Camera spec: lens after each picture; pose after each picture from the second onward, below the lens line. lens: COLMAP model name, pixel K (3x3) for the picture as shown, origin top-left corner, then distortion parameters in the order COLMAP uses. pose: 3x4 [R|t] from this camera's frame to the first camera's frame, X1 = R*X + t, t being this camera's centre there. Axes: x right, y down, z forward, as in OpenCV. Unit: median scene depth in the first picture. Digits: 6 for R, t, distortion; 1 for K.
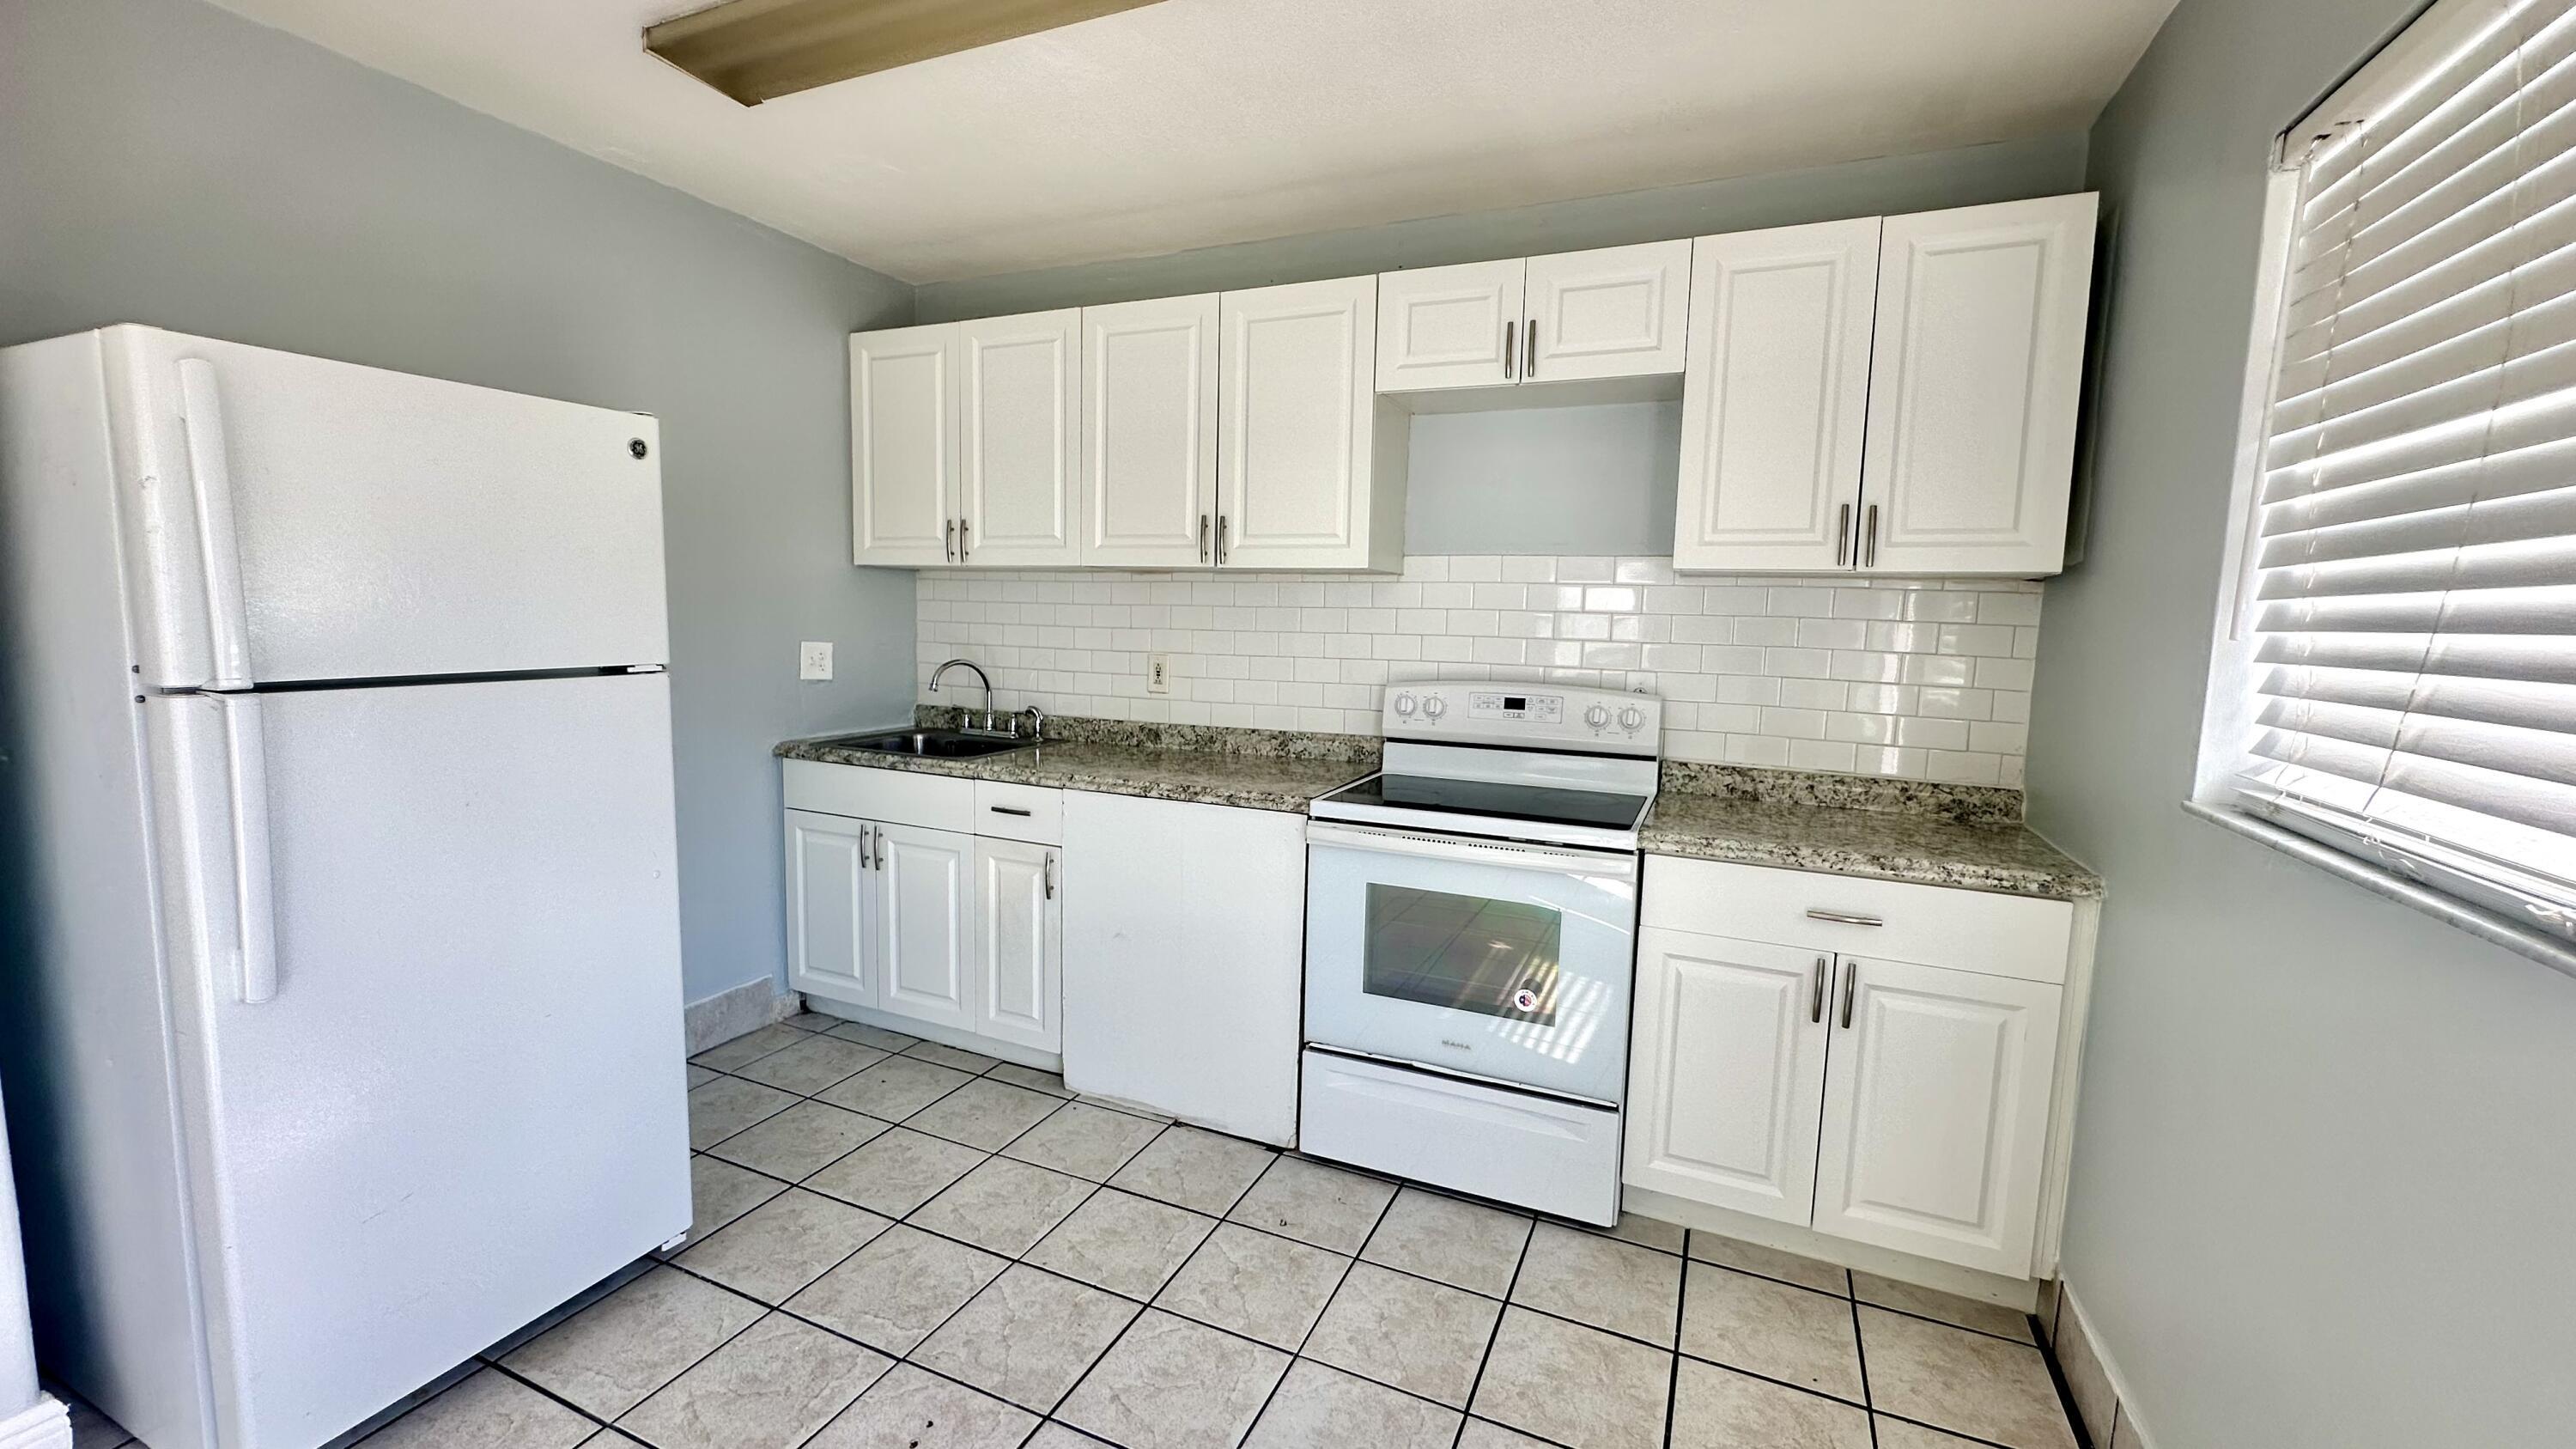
lens RADIAL K [[1031.1, 0, 1288.0], [0, 1031.1, 724.5], [0, 0, 1]] dist [-0.000028, -0.000223]
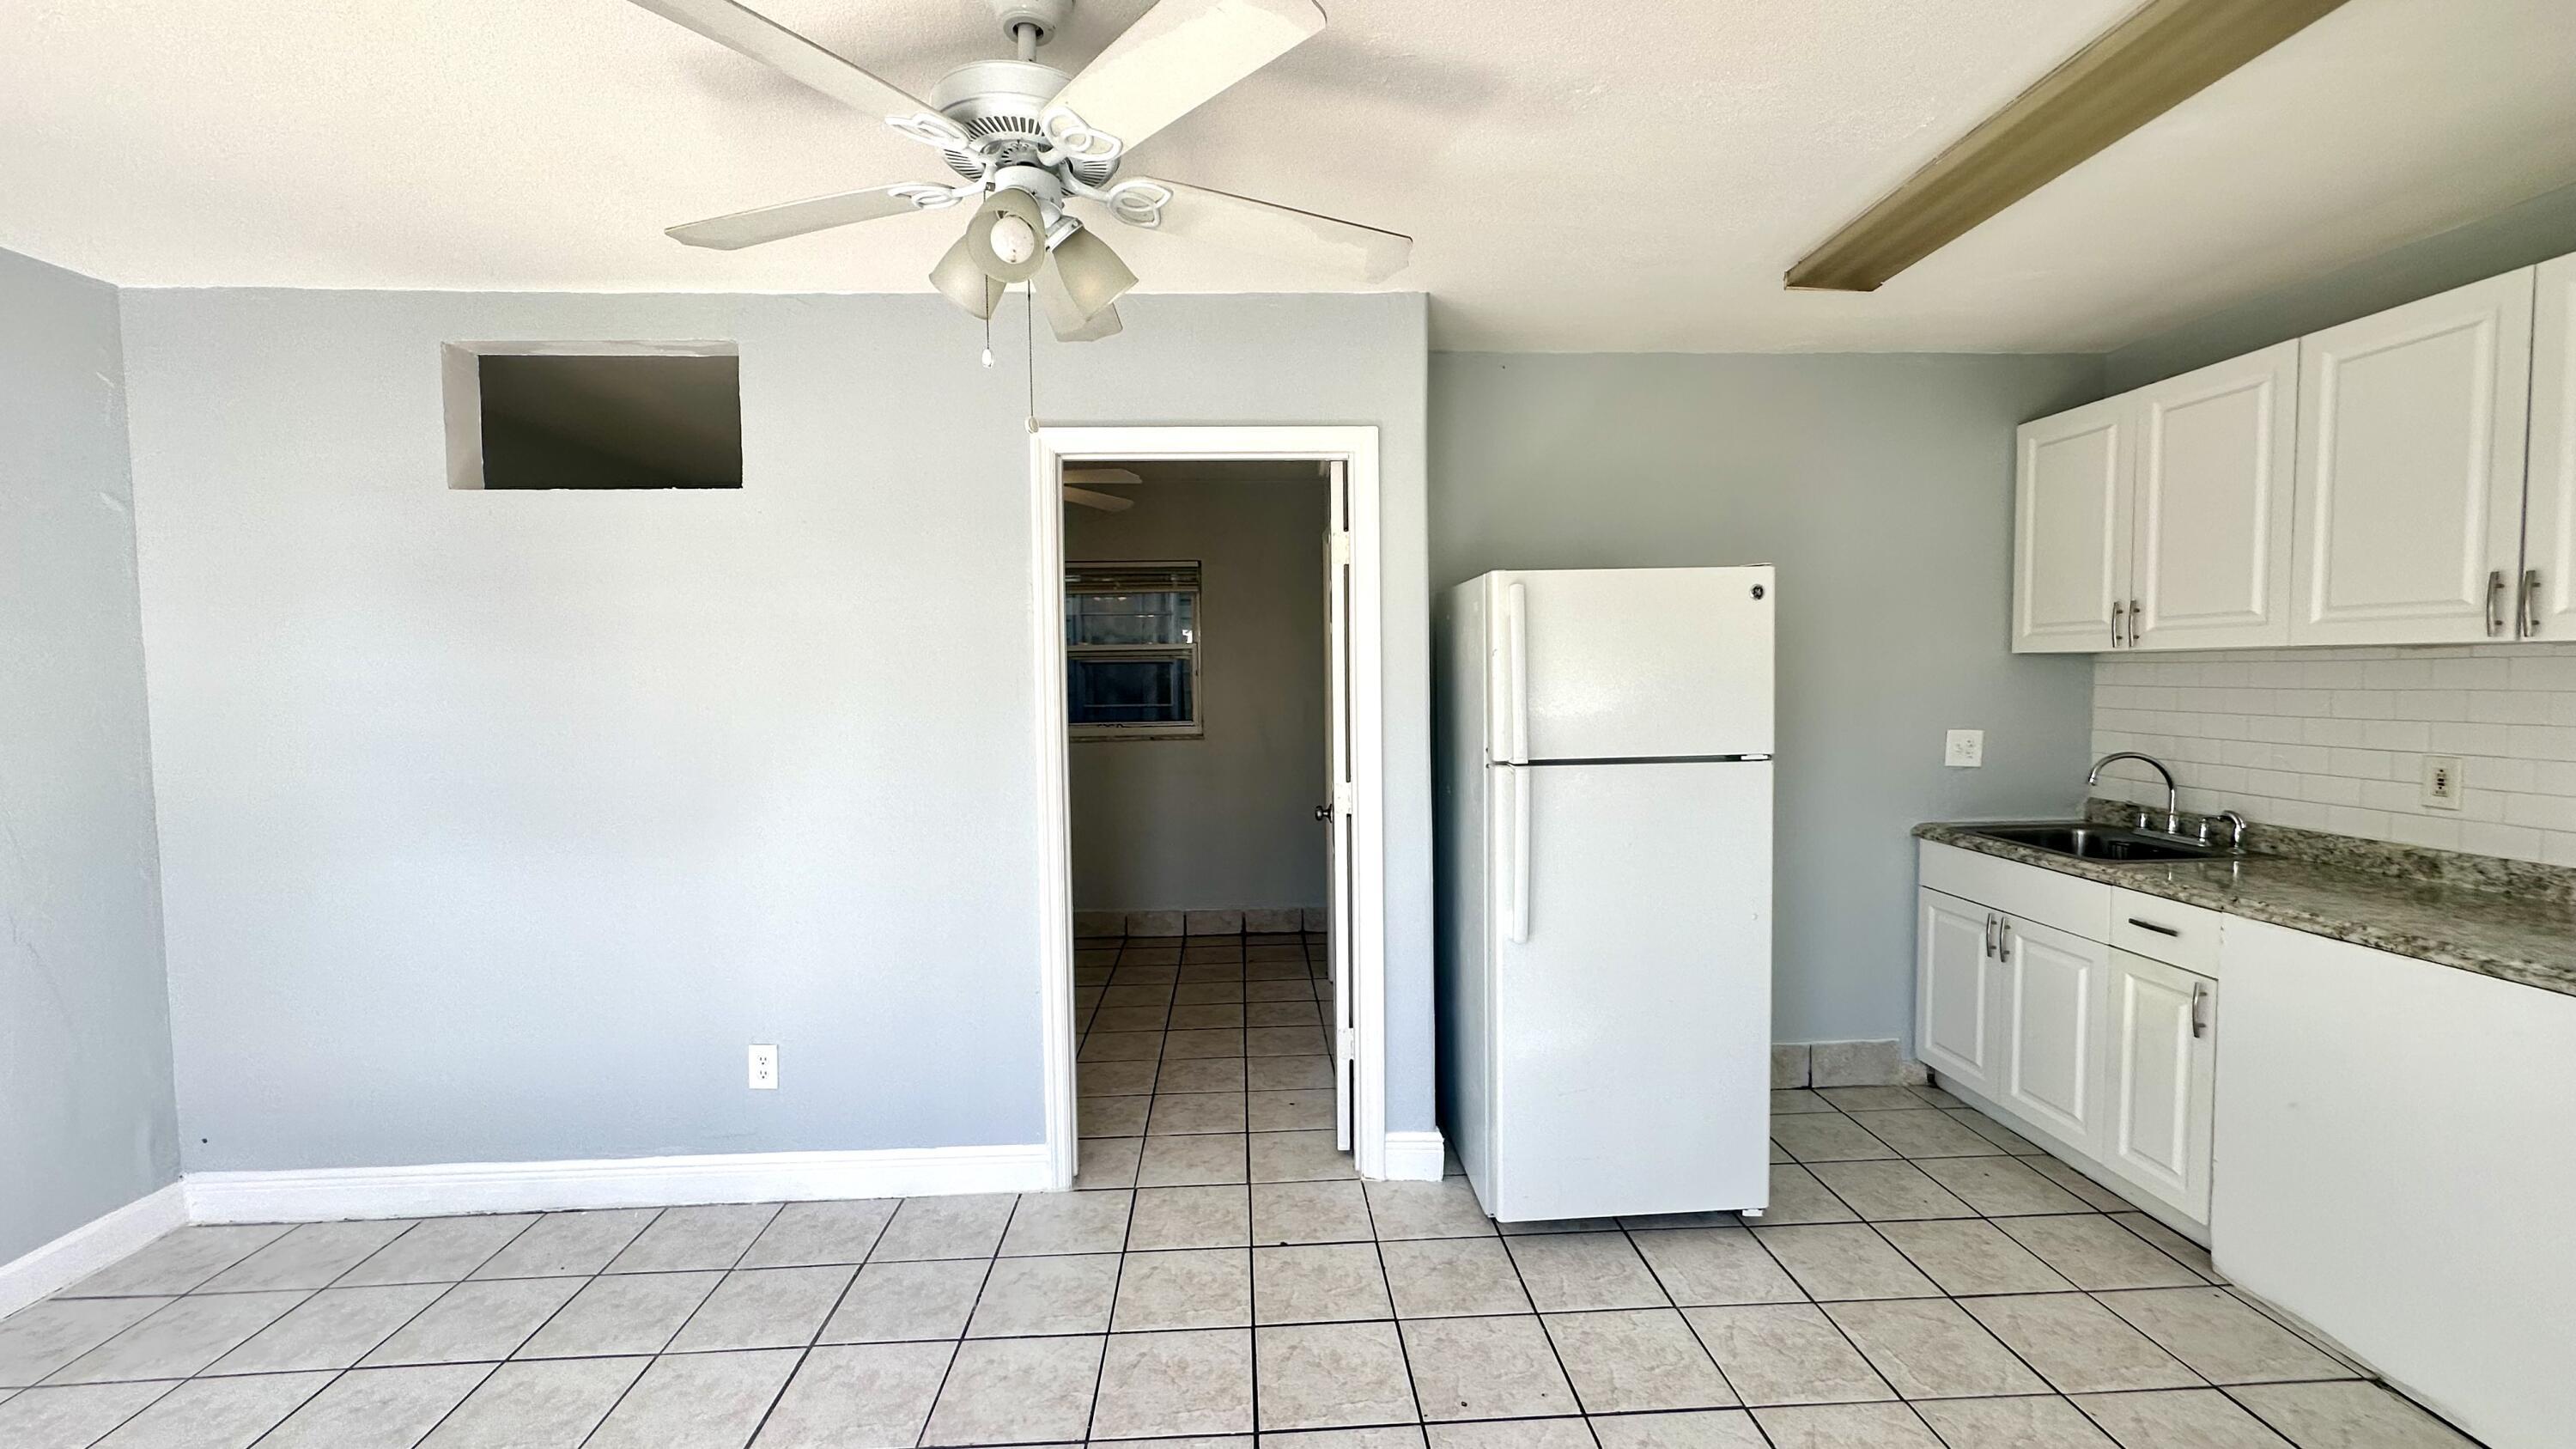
lens RADIAL K [[1031.1, 0, 1288.0], [0, 1031.1, 724.5], [0, 0, 1]] dist [-0.000028, -0.000223]
pose [[0.448980, 0.016961, -0.893381, 0.176921], [-0.074428, 0.997055, -0.018475, -0.017272], [0.890437, 0.074787, 0.448920, -0.075008]]
